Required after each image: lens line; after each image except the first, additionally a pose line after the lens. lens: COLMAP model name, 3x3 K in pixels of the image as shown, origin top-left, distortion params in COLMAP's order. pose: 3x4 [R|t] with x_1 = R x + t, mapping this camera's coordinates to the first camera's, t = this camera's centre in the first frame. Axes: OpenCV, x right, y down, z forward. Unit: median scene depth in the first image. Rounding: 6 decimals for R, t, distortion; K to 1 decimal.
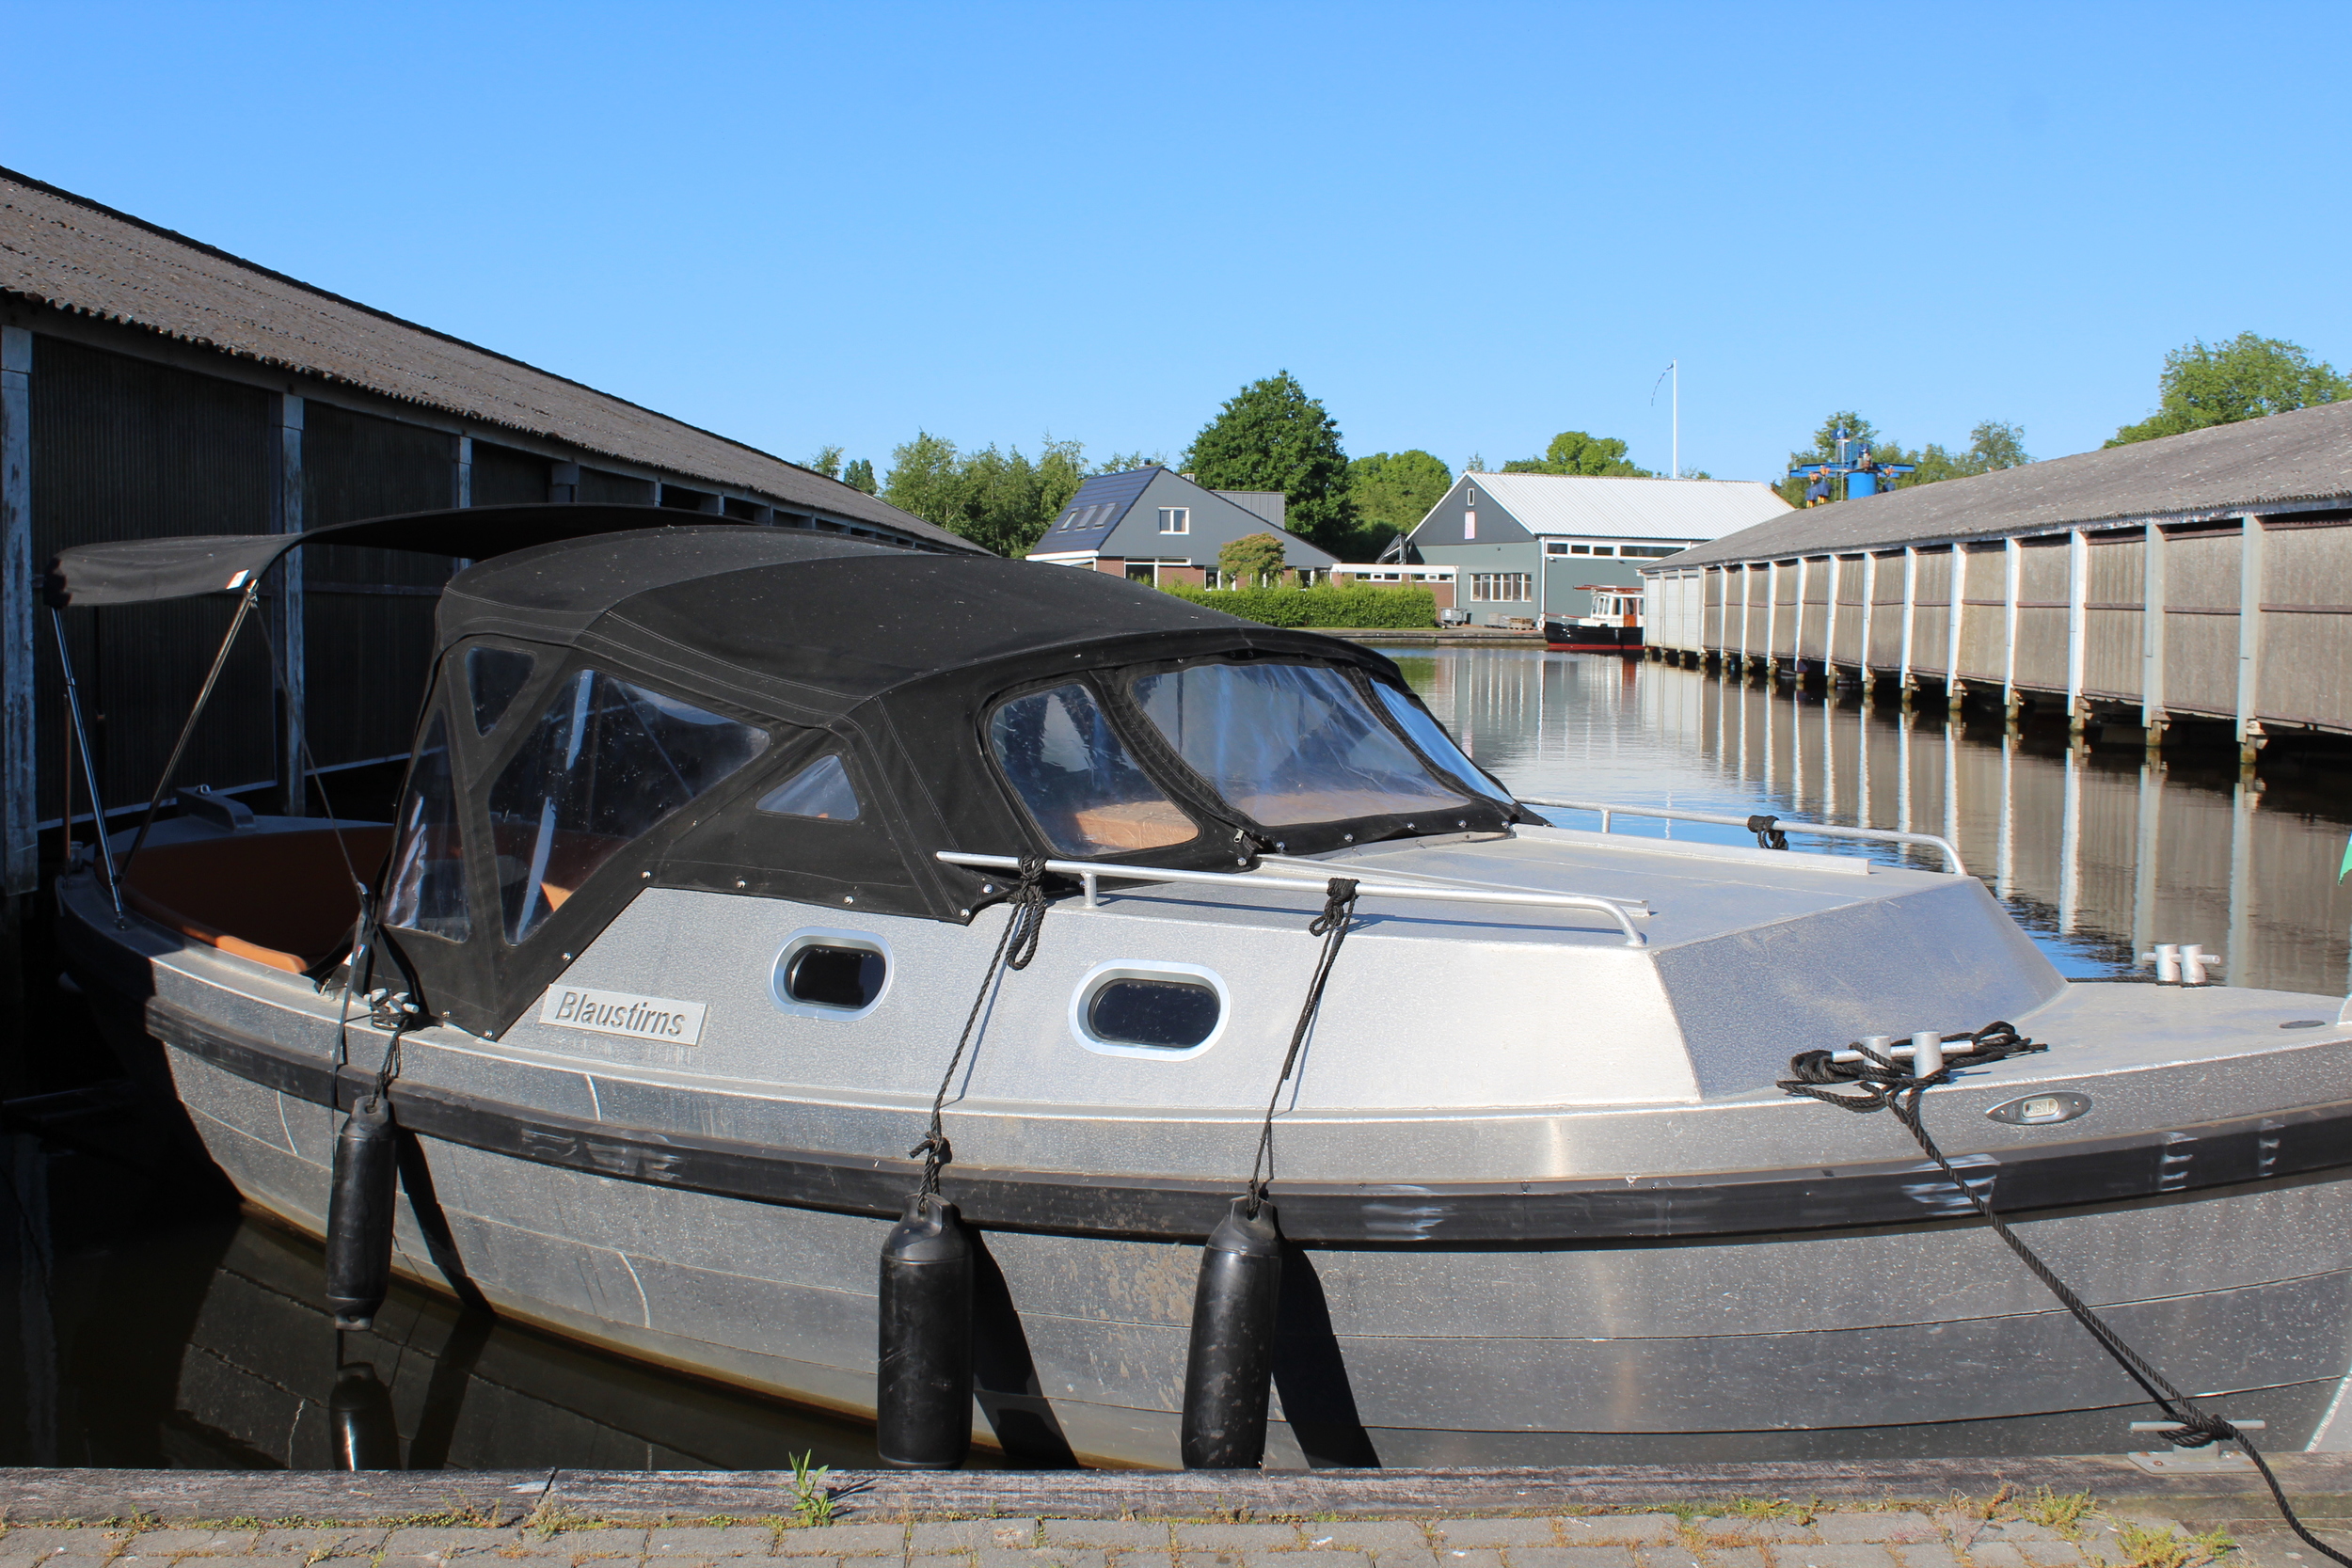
lens RADIAL K [[2528.6, 0, 1096.2], [0, 2528.6, 780.9], [0, 0, 1]] dist [-0.148921, 0.151255]
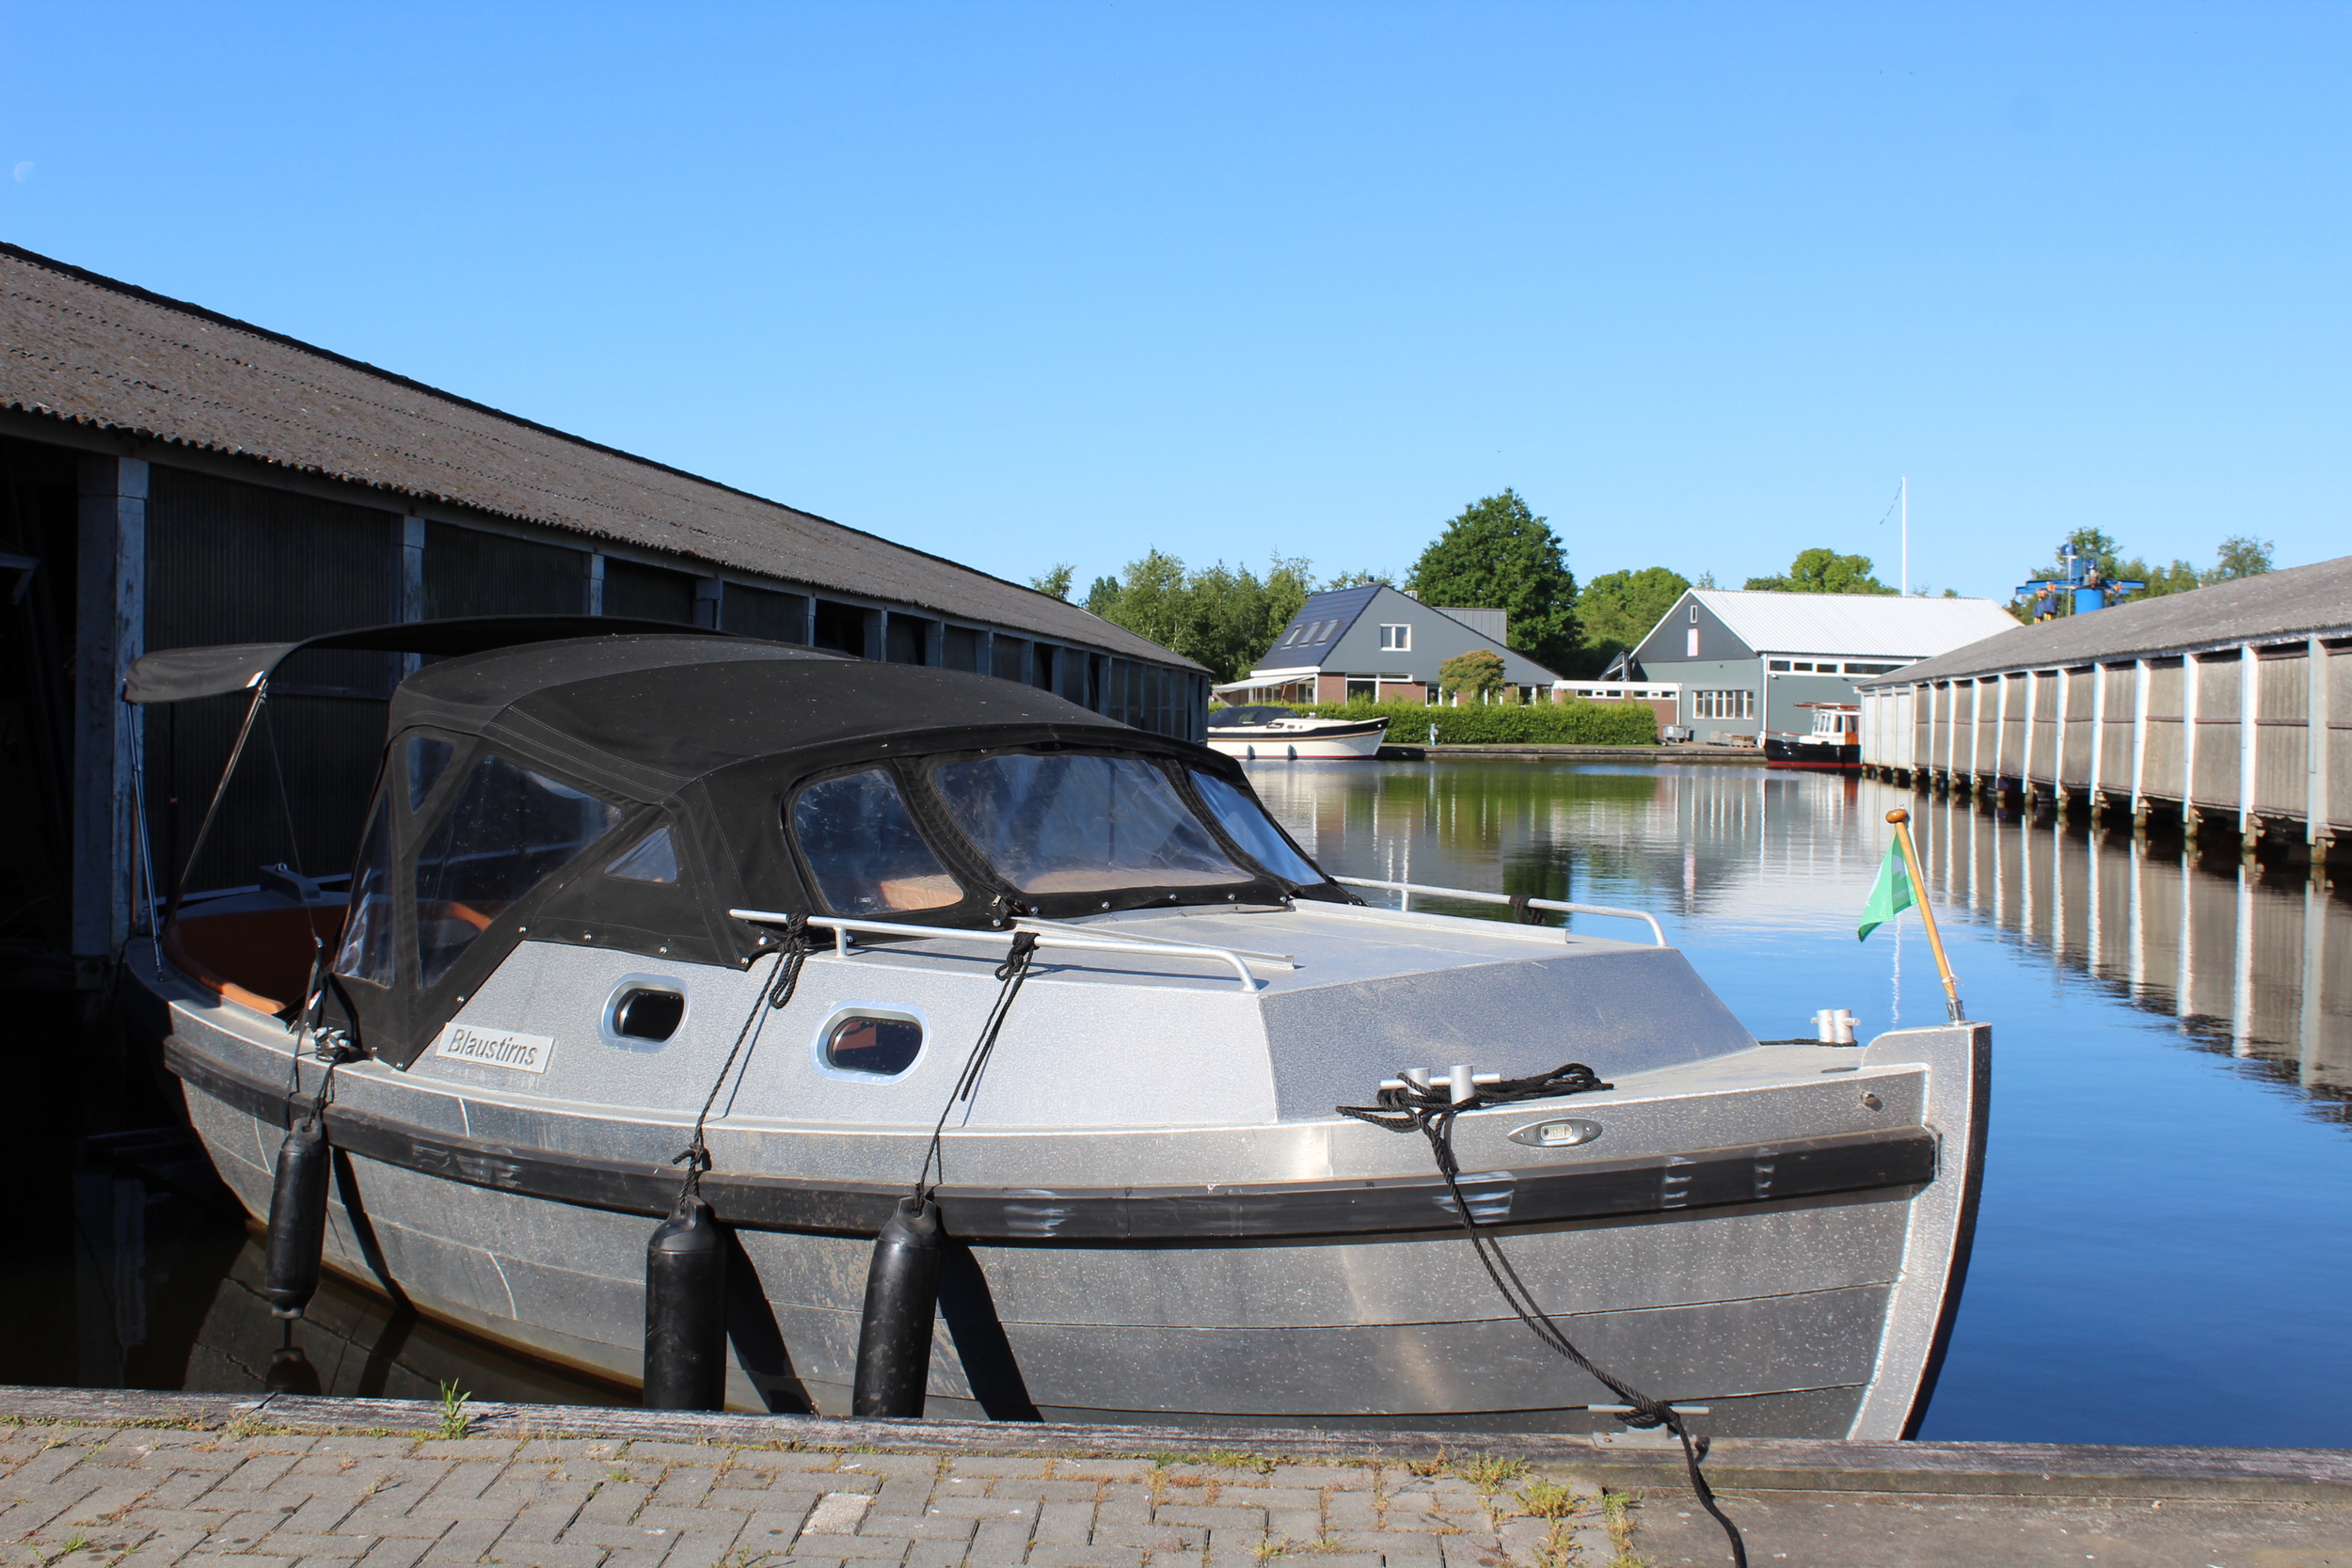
lens RADIAL K [[2546.9, 0, 1101.7], [0, 2546.9, 775.1], [0, 0, 1]] dist [-0.140556, 0.064001]
pose [[0.994088, 0.007410, -0.108328, 0.194691], [-0.012701, 0.998755, -0.048233, 0.016894], [0.107836, 0.049324, 0.992944, -0.127546]]
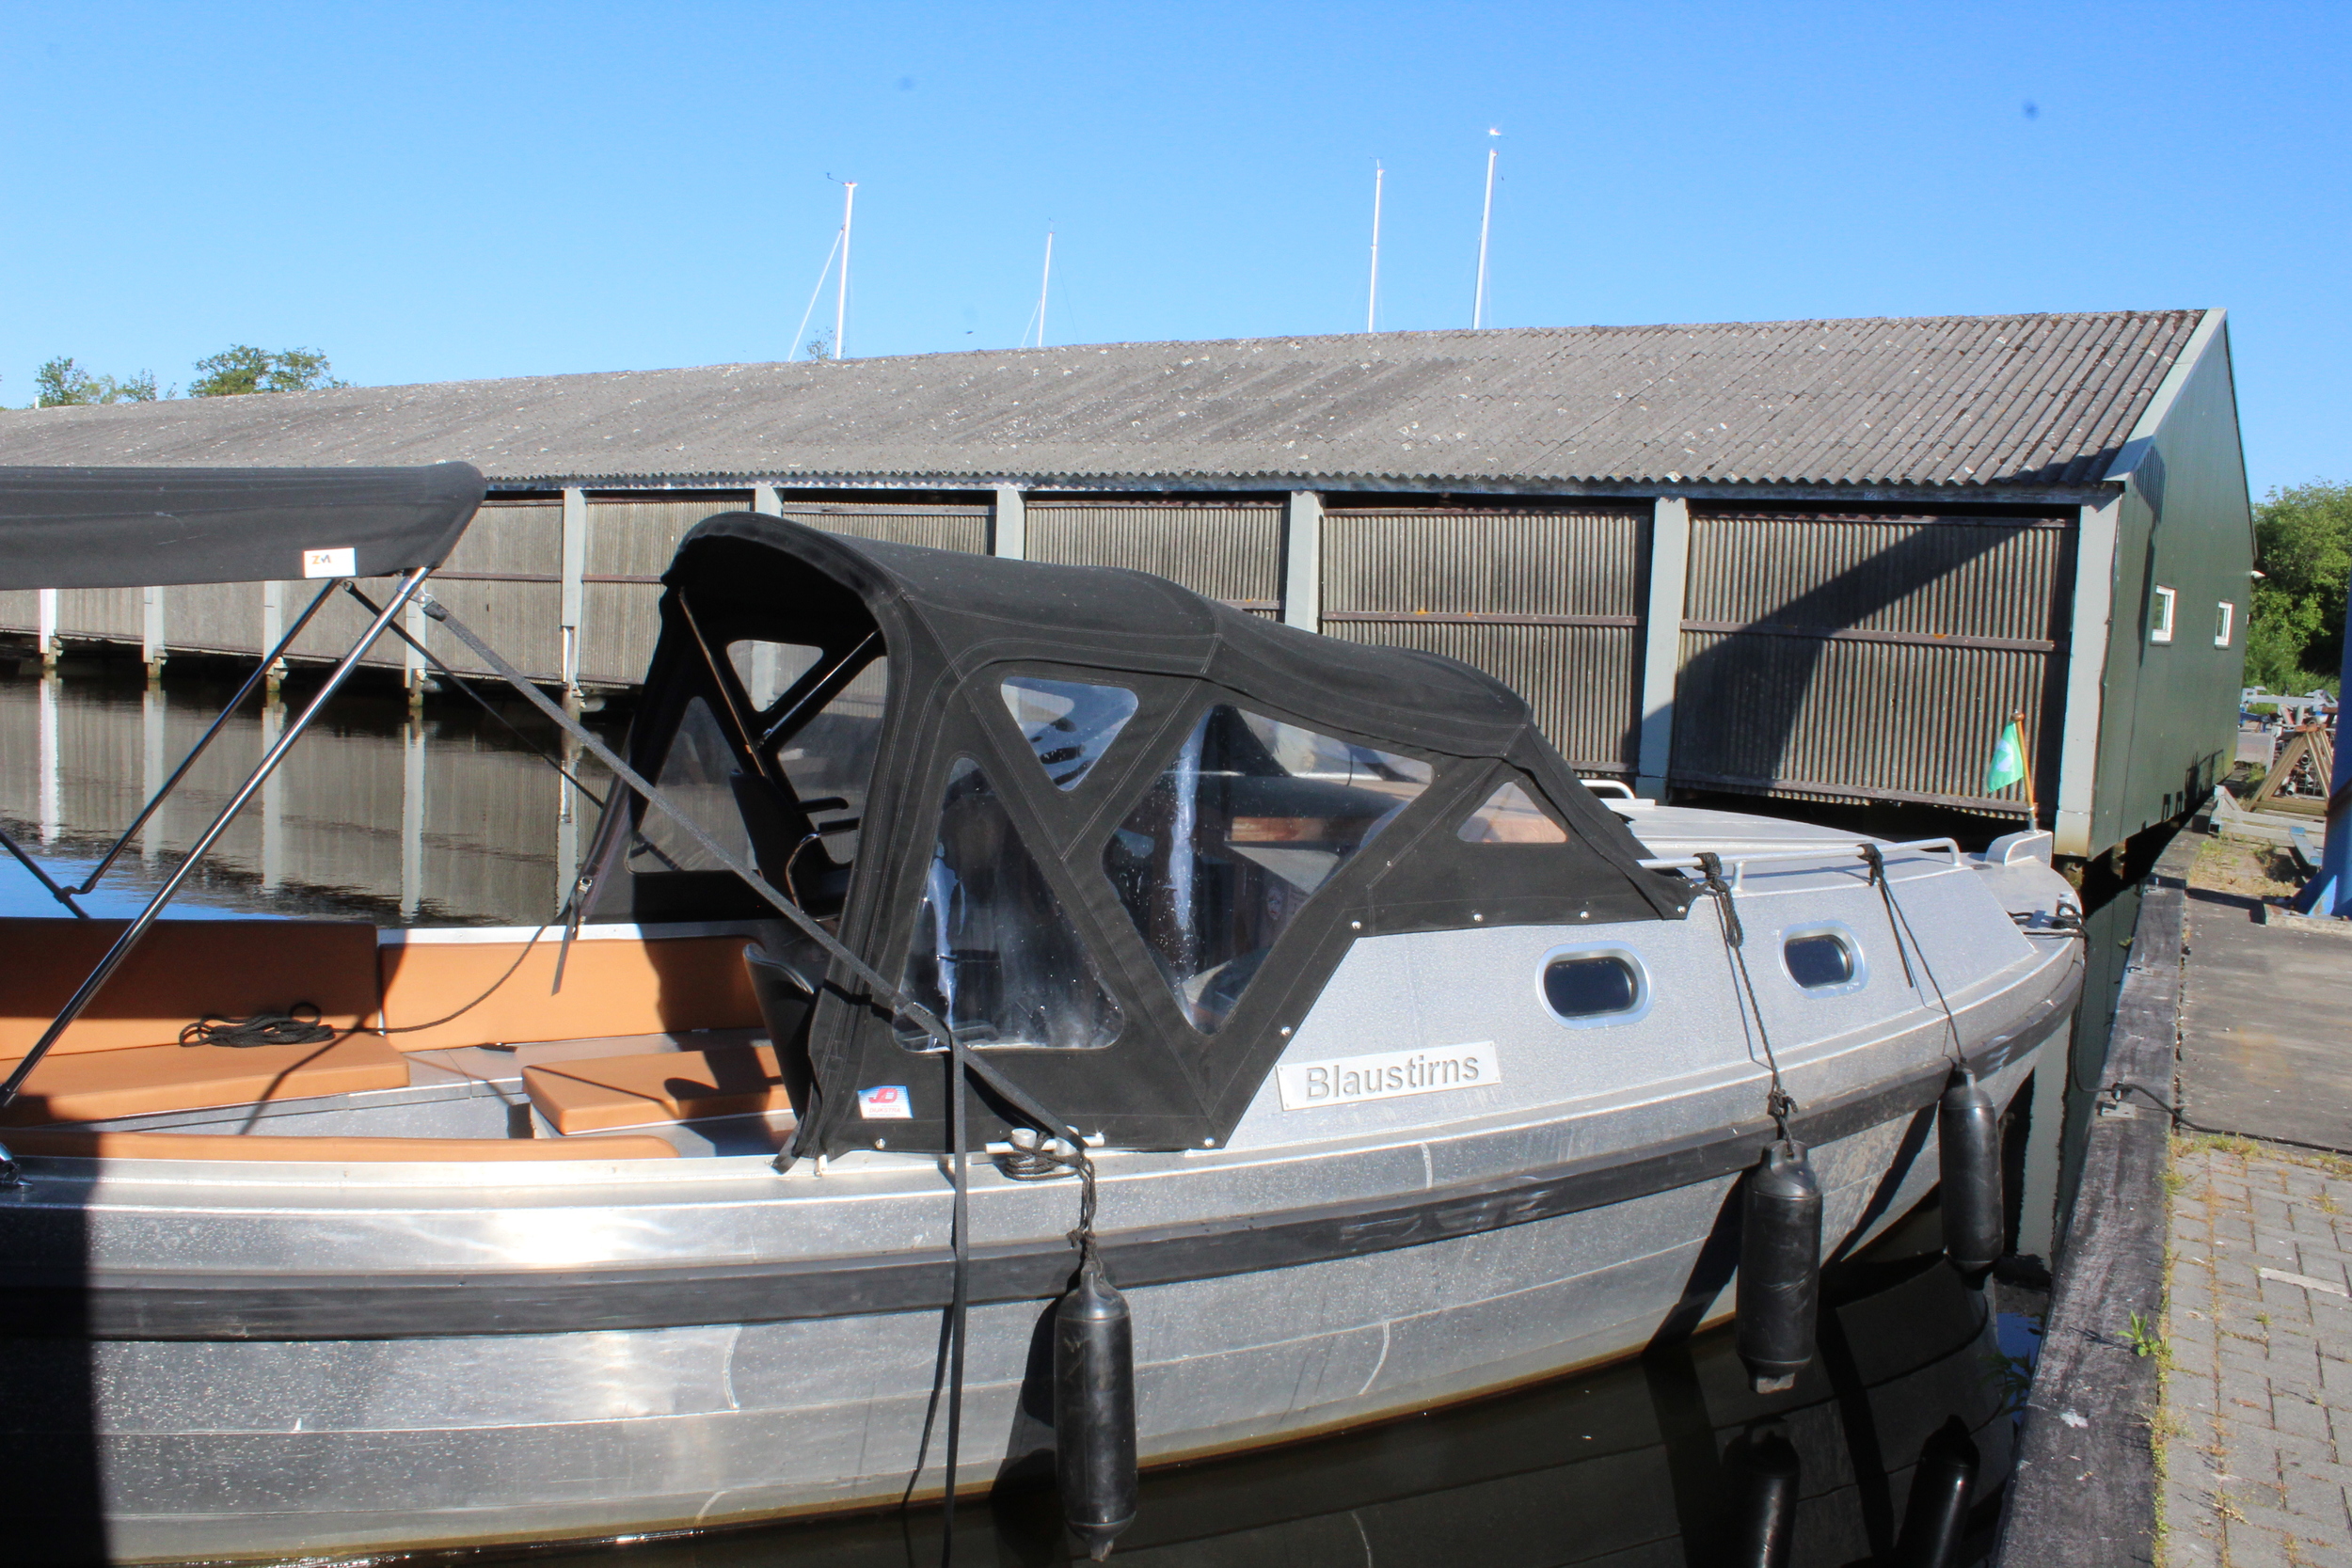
lens RADIAL K [[1955.8, 0, 1136.0], [0, 1955.8, 770.7], [0, 0, 1]] dist [-0.175210, 0.144304]
pose [[0.399459, -0.070755, 0.914017, -0.783392], [0.025653, 0.997489, 0.066006, -0.062633], [-0.916392, -0.002920, 0.400271, 0.710011]]
